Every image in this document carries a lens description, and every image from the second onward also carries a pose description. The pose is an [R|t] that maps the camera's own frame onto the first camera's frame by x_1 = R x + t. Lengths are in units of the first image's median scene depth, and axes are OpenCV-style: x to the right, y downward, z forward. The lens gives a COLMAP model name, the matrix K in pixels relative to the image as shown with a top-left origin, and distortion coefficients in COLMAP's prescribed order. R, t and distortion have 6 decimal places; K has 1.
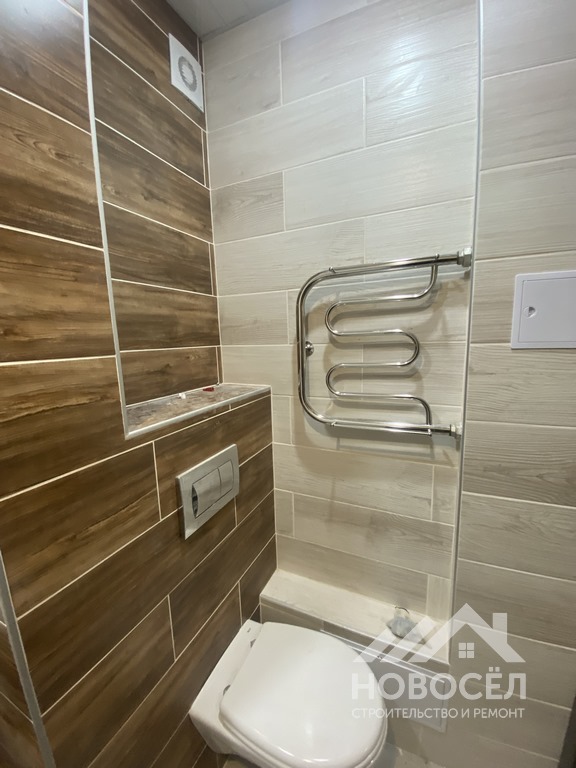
lens RADIAL K [[309.7, 0, 289.0], [0, 309.7, 384.2], [0, 0, 1]] dist [0.022292, -0.021895]
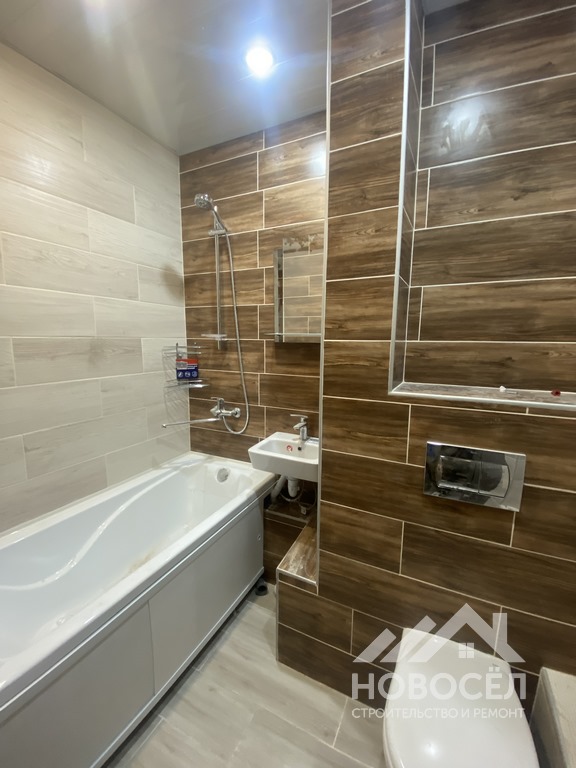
lens RADIAL K [[309.7, 0, 289.0], [0, 309.7, 384.2], [0, 0, 1]] dist [0.022292, -0.021895]
pose [[-0.021044, 0.172863, -0.984721, 0.683915], [-0.160330, 0.971608, 0.173987, -0.044140], [0.986839, 0.161541, 0.007269, 0.326818]]
